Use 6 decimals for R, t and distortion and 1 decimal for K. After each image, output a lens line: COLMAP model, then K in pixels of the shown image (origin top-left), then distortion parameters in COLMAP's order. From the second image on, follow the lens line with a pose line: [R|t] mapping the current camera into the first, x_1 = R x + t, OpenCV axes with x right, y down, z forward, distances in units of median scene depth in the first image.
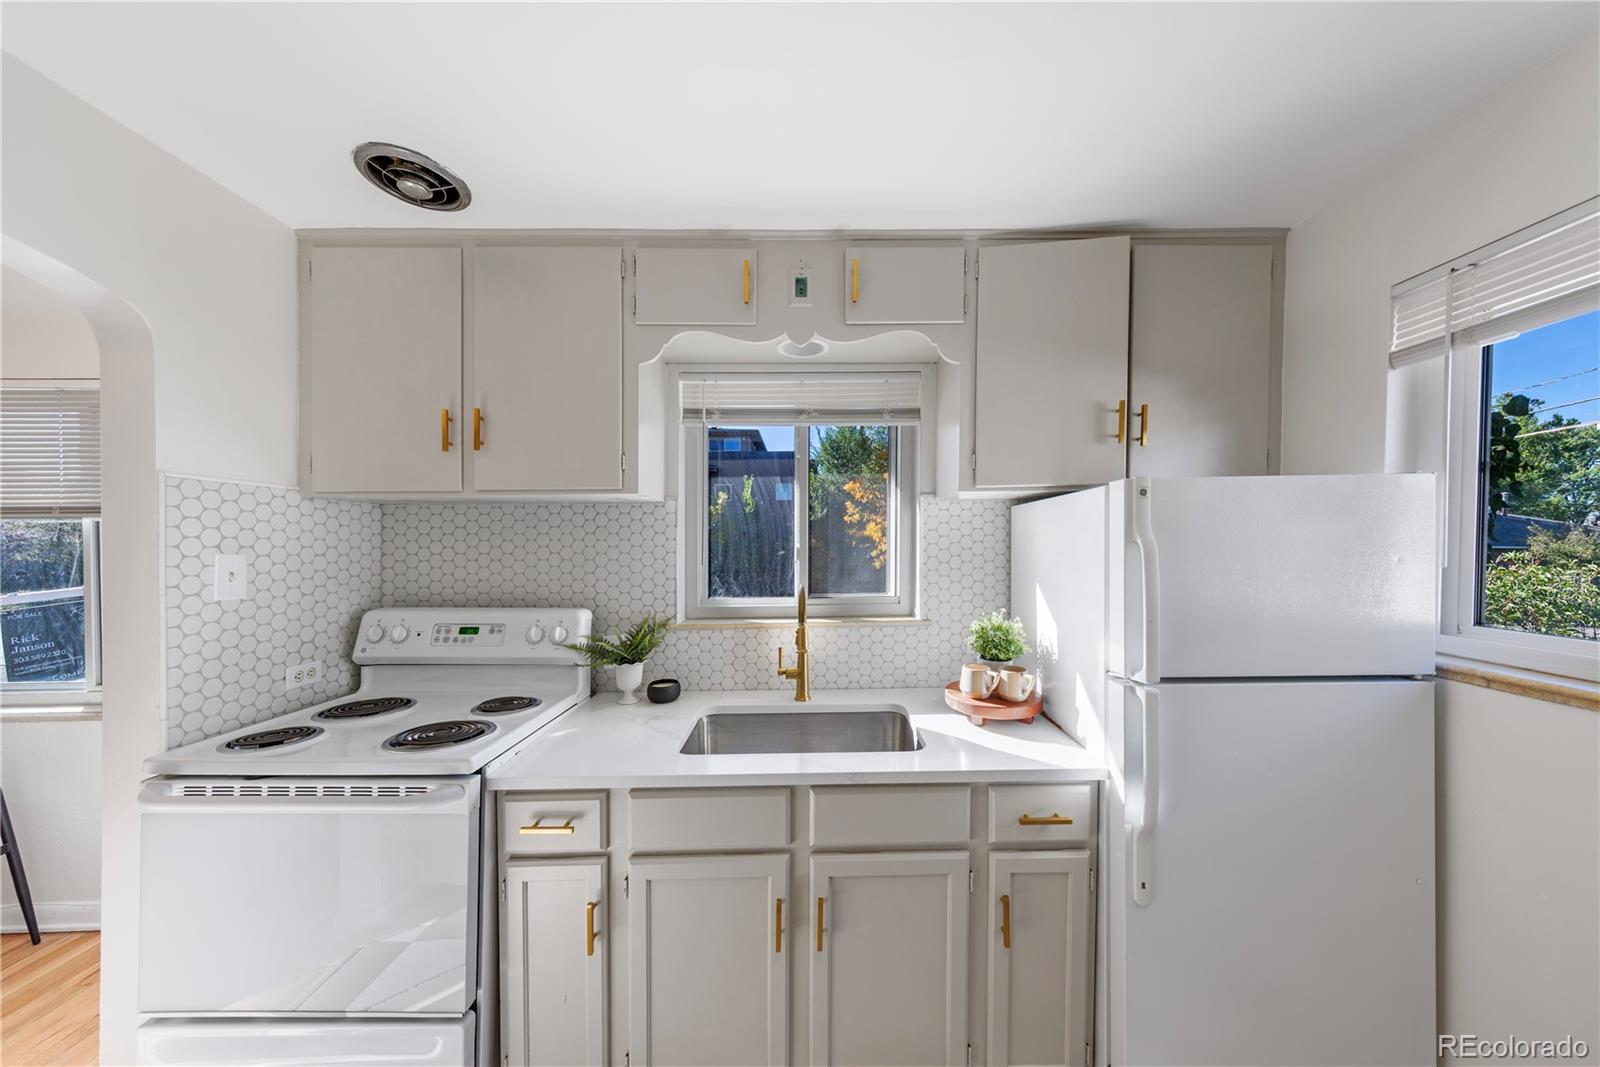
lens RADIAL K [[514.8, 0, 812.8], [0, 514.8, 545.4], [0, 0, 1]] dist [0.002019, -0.000038]
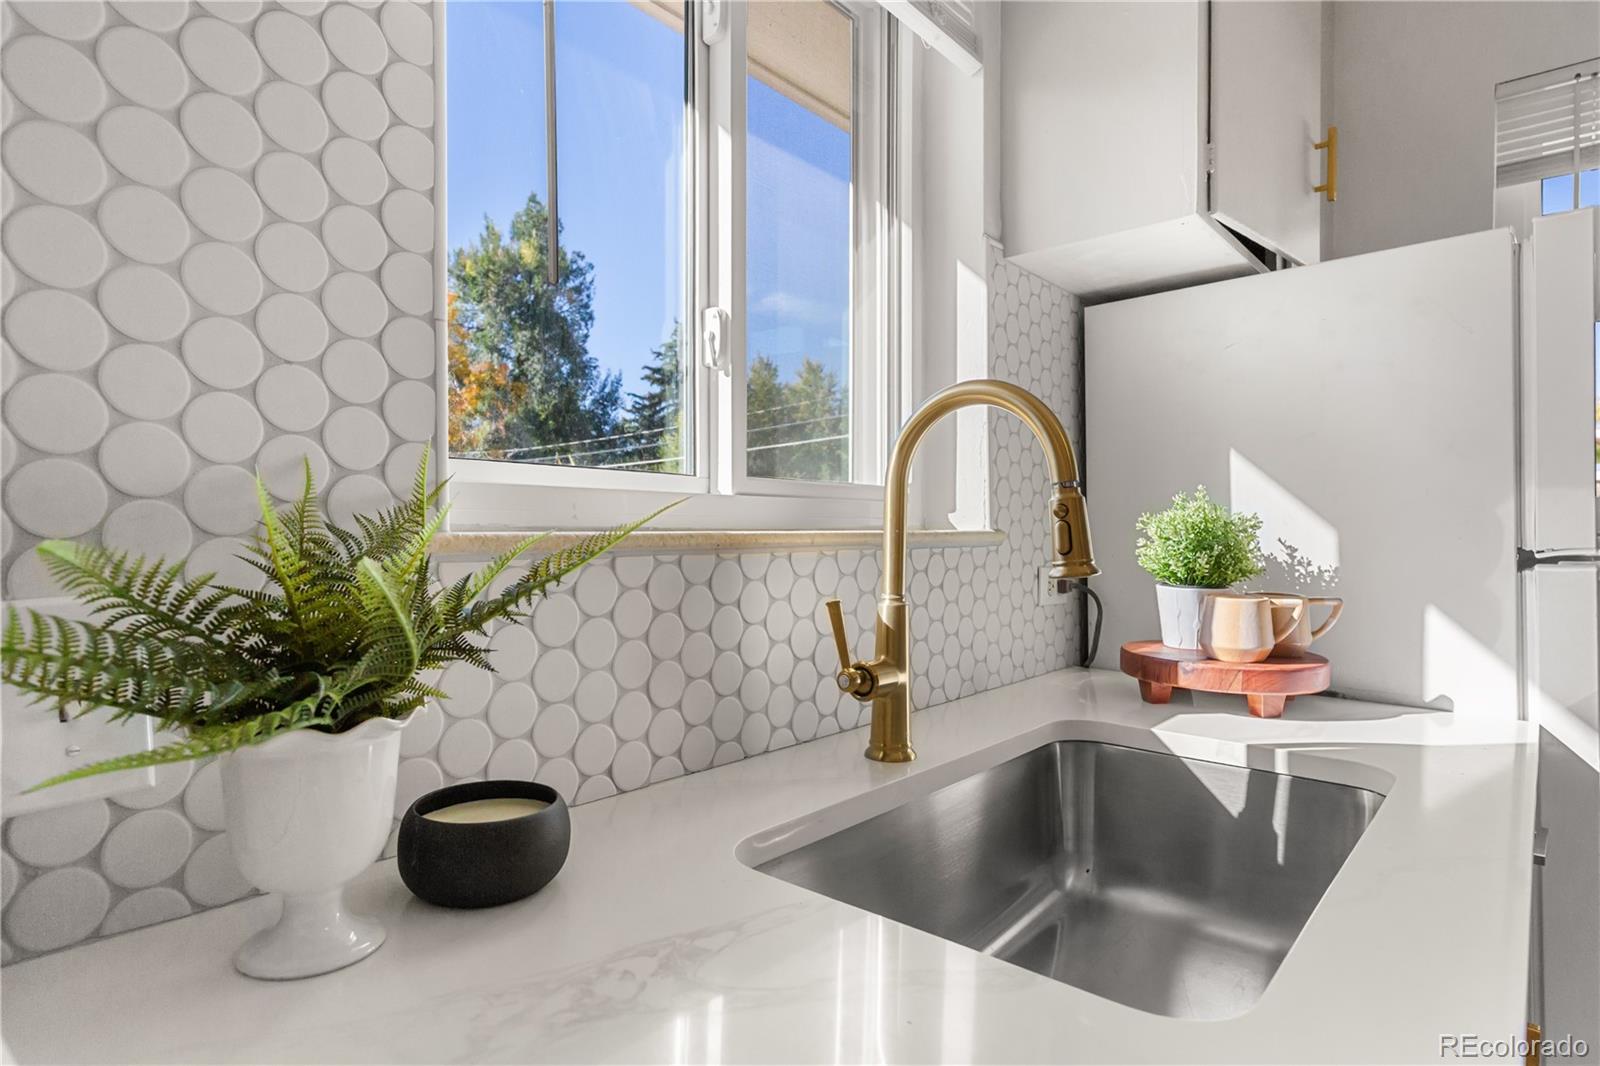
lens RADIAL K [[884.0, 0, 834.8], [0, 884.0, 537.8], [0, 0, 1]] dist [0.001263, 0.000464]
pose [[0.643777, 0.003074, 0.765207, -0.485705], [-0.000927, 0.999994, -0.003238, 0.172462], [-0.765213, 0.001375, 0.643776, 0.703131]]
